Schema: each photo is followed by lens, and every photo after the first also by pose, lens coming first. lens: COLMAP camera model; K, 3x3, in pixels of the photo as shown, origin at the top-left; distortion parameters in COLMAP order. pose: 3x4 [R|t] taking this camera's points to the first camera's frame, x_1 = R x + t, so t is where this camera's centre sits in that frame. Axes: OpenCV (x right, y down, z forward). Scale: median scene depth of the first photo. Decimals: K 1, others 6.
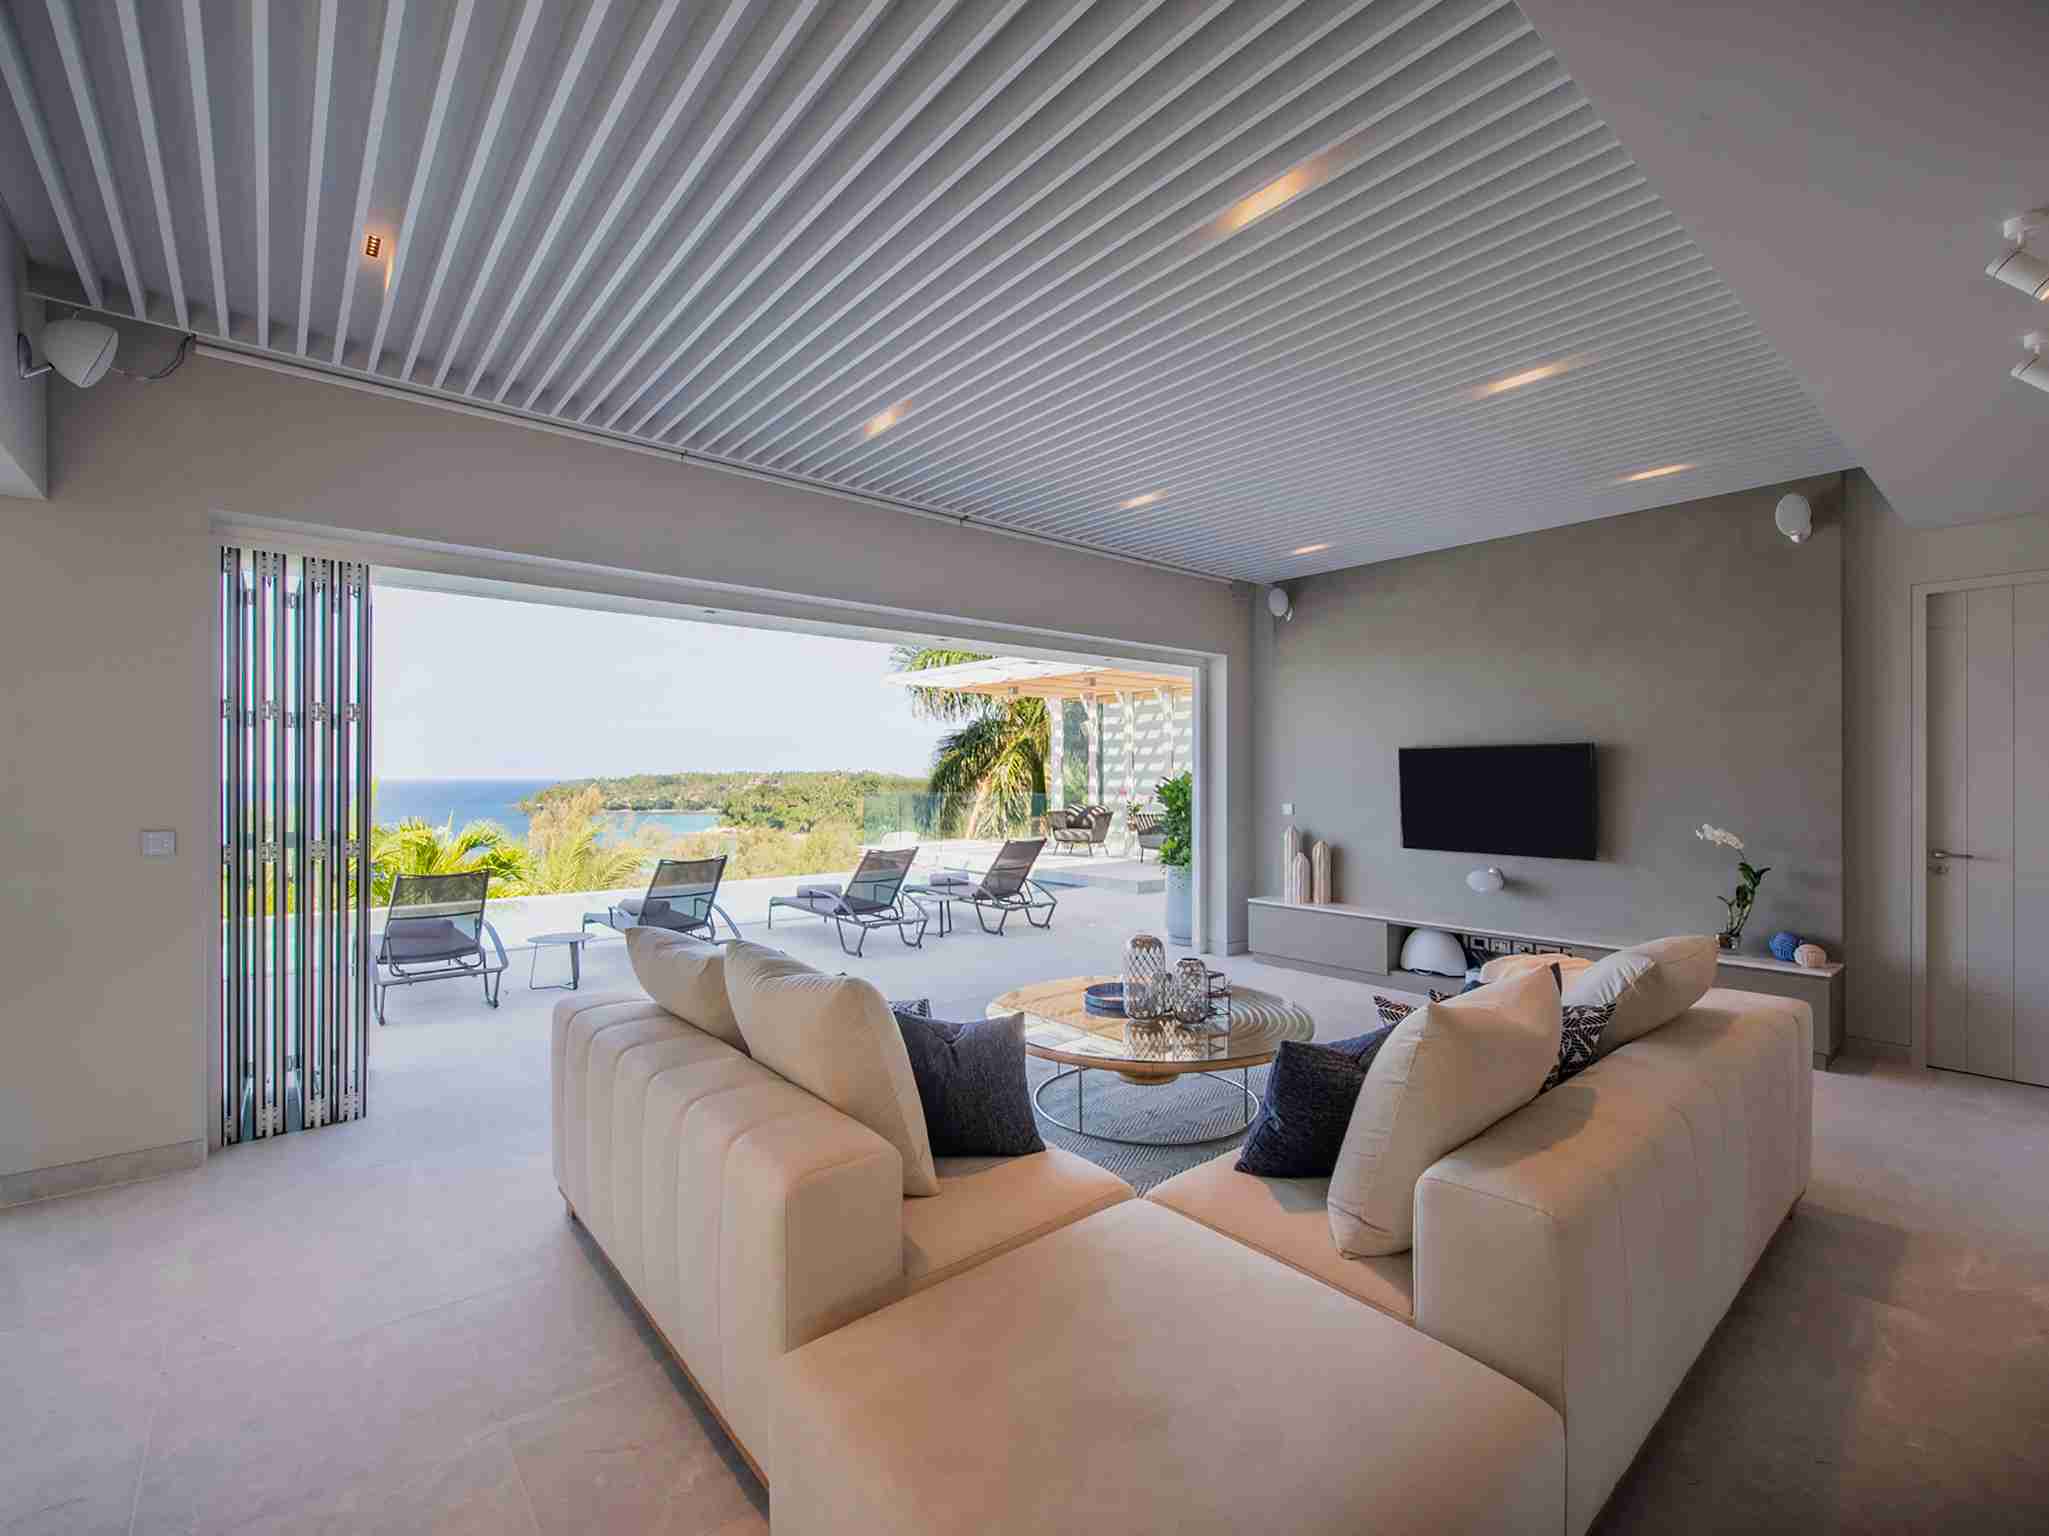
lens RADIAL K [[897.2, 0, 1021.9], [0, 897.2, 768.5], [0, 0, 1]] dist [0.004986, -0.000075]
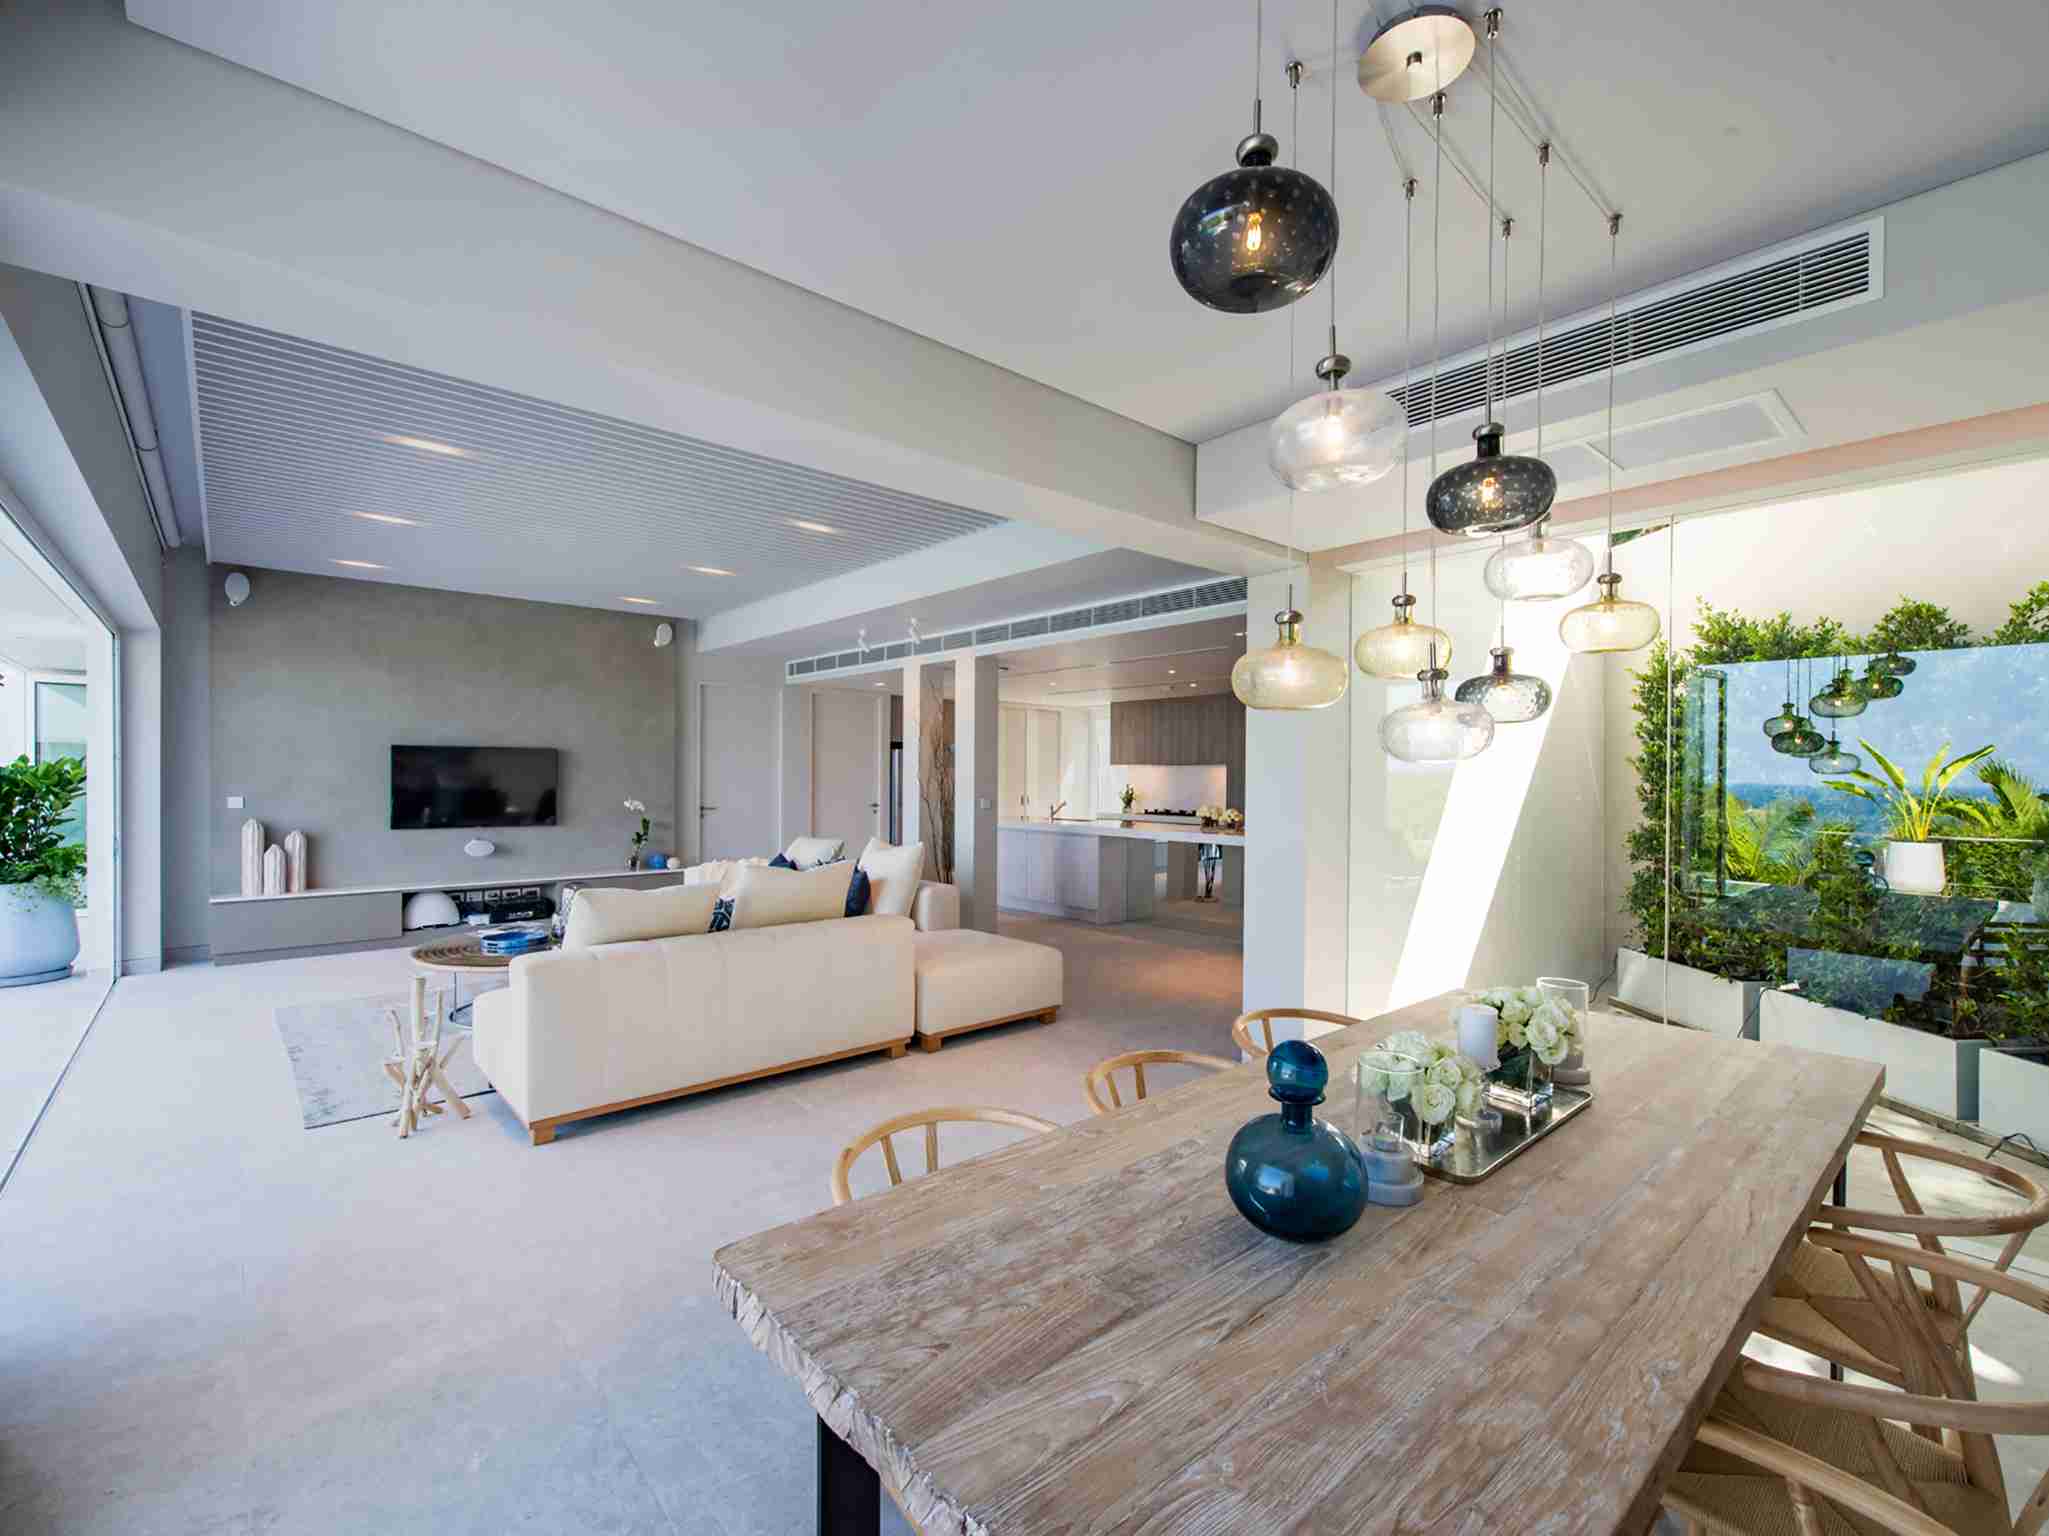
lens RADIAL K [[897.2, 0, 1036.5], [0, 897.2, 782.1], [0, 0, 1]] dist [0.004986, -0.000075]
pose [[-0.027138, -0.005207, 0.999618, -0.687654], [-0.014486, 0.999883, 0.004816, 0.006561], [-0.999527, -0.014350, -0.027210, 0.166557]]
